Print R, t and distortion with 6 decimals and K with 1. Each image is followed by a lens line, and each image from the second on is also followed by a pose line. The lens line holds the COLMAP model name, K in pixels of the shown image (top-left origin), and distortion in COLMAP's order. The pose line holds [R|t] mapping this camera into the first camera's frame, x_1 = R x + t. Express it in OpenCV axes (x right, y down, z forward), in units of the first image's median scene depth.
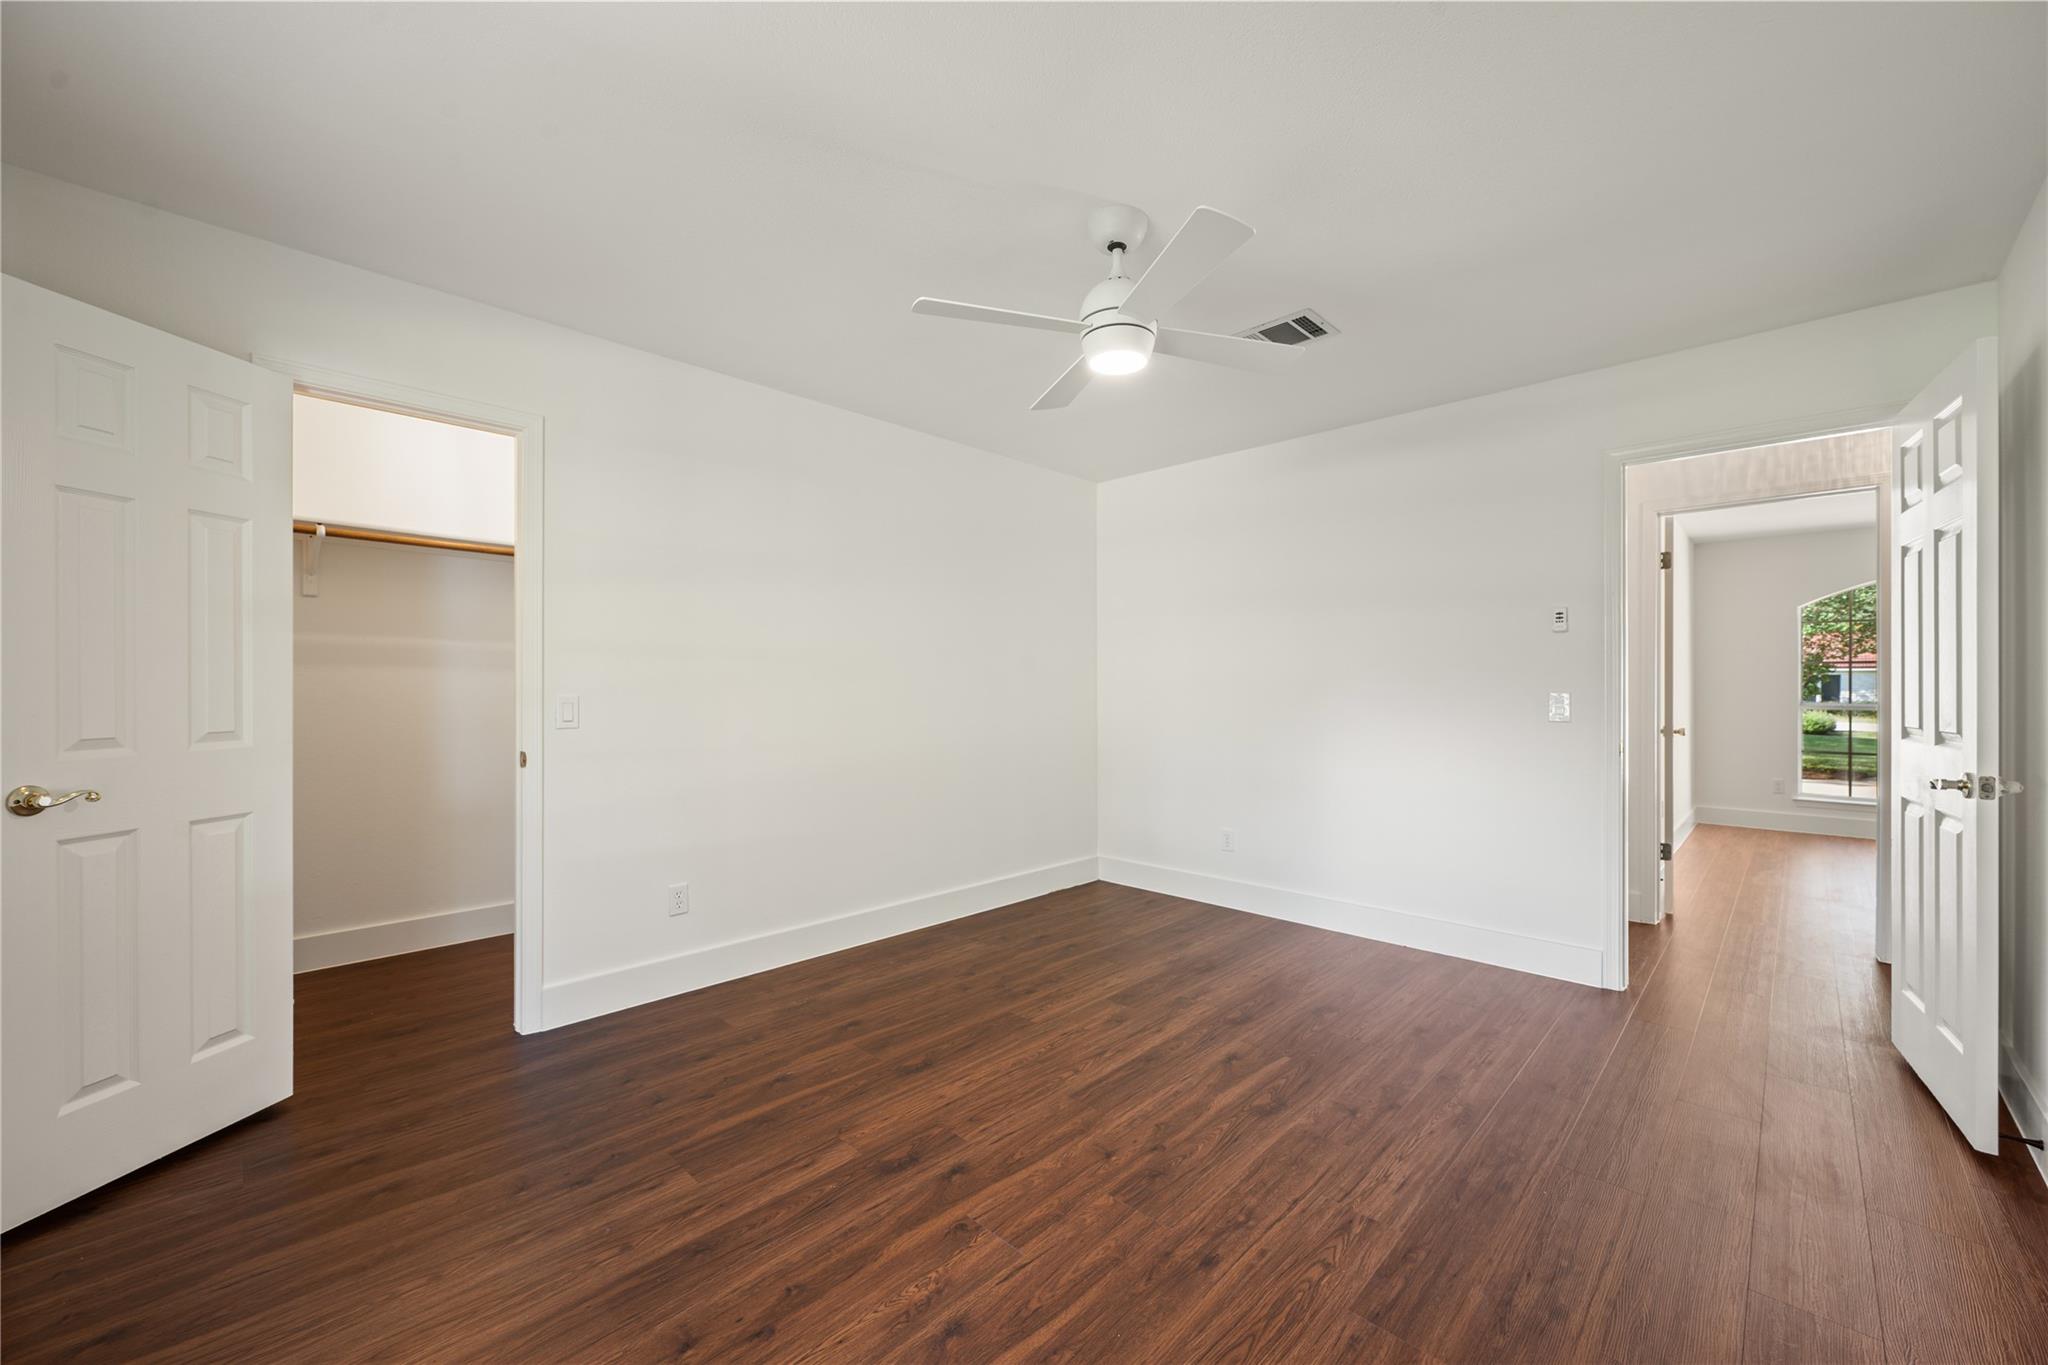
lens RADIAL K [[800.1, 0, 1024.3], [0, 800.1, 684.8], [0, 0, 1]] dist [-0.001332, 0.000204]
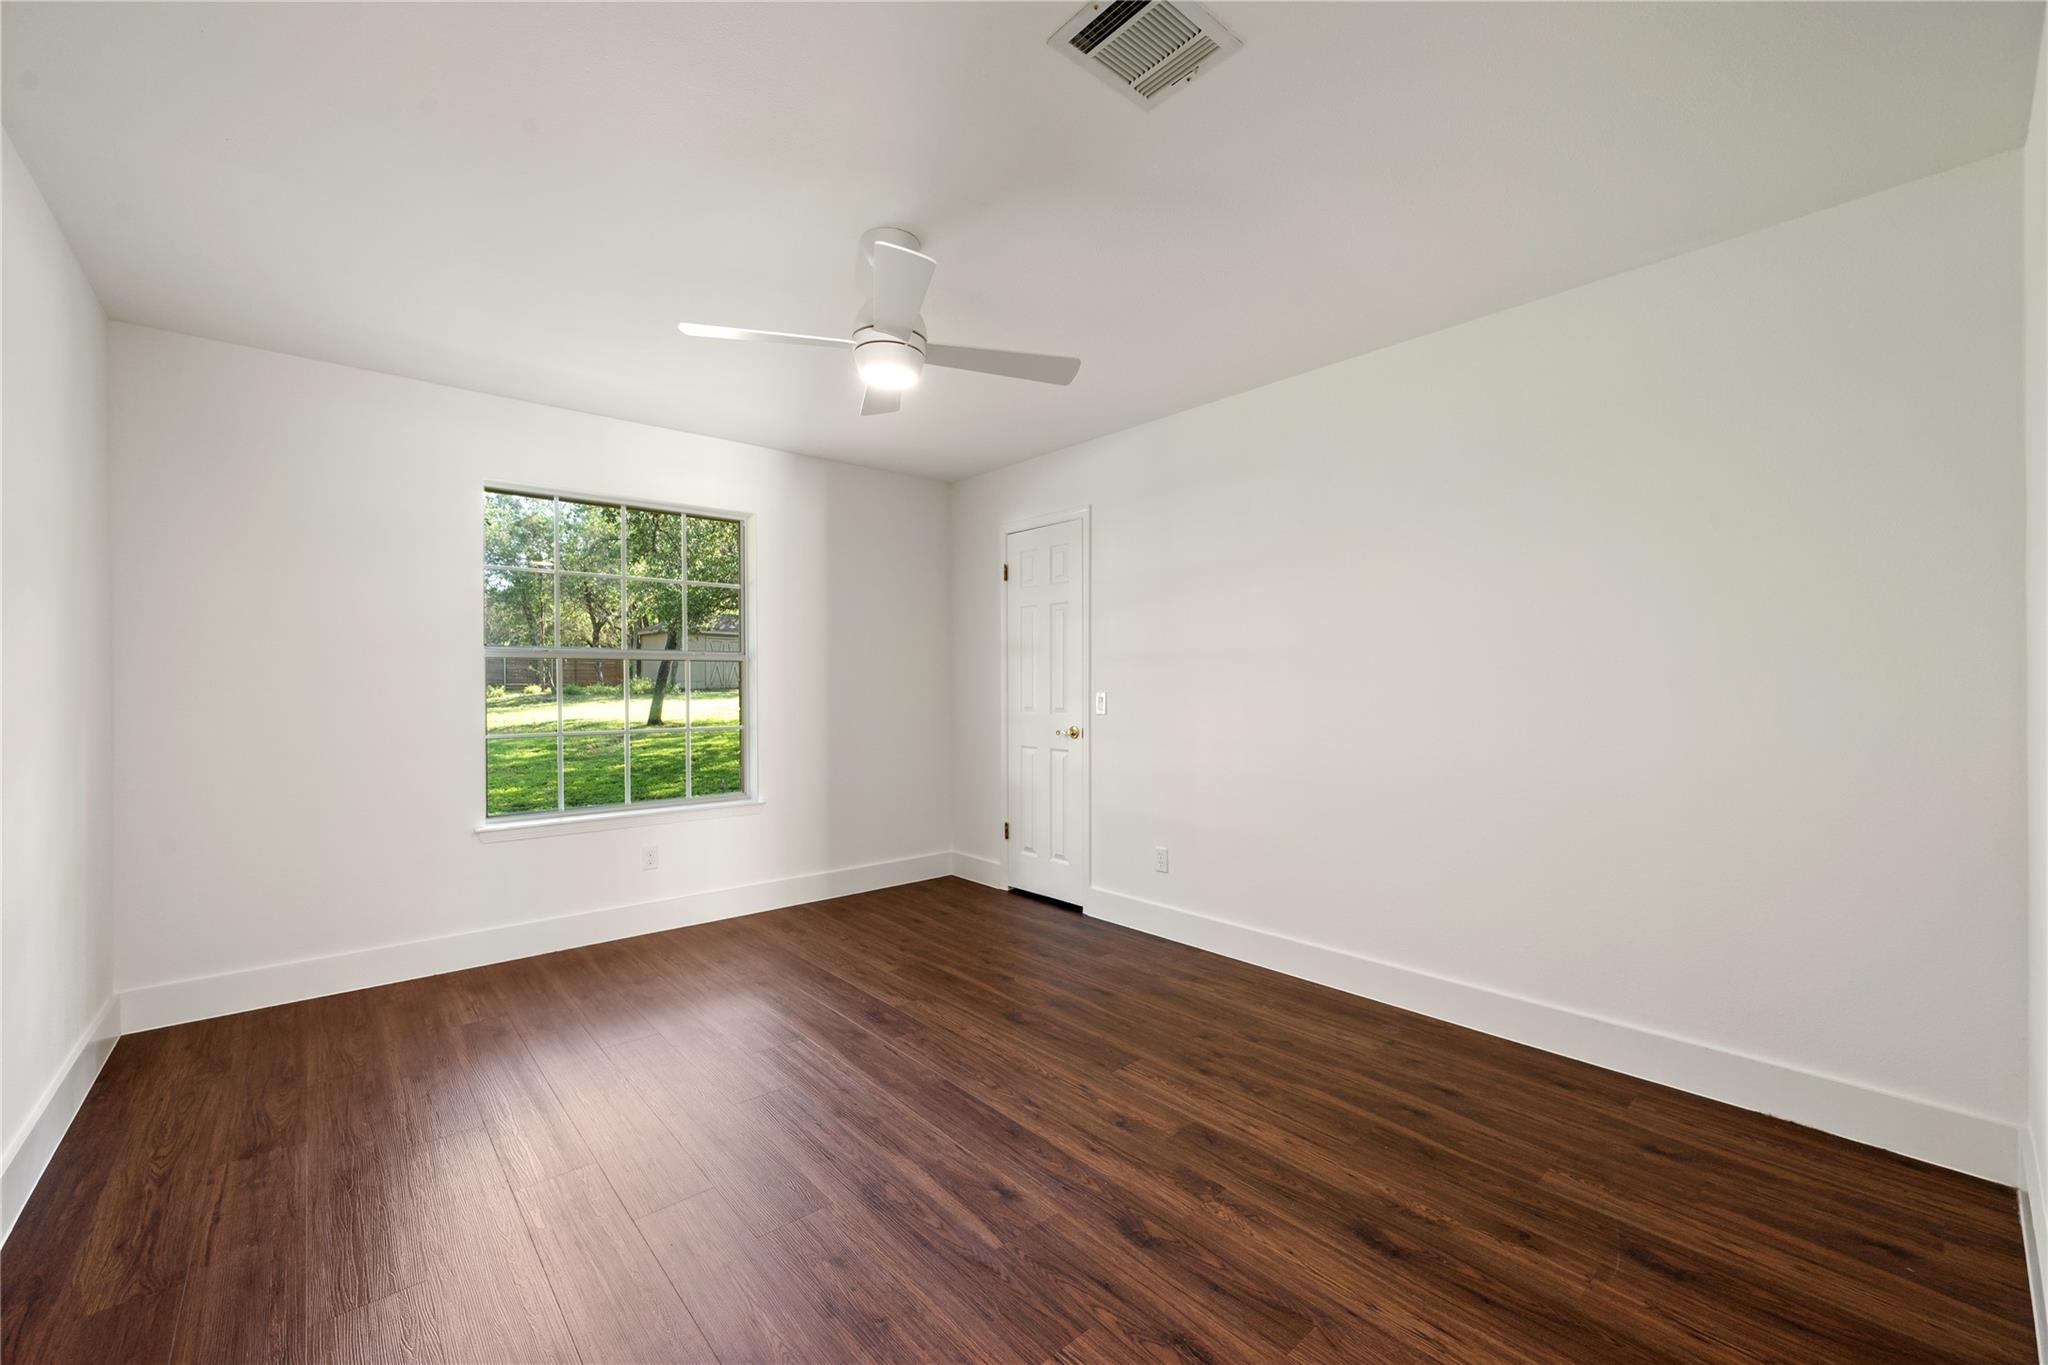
lens RADIAL K [[800.1, 0, 1023.5], [0, 800.1, 685.3], [0, 0, 1]] dist [-0.001332, 0.000204]
pose [[-0.069109, 0.001016, -0.997609, 0.919193], [0.004207, 0.999991, 0.000727, -0.003976], [0.997600, -0.004147, -0.069112, 0.986755]]
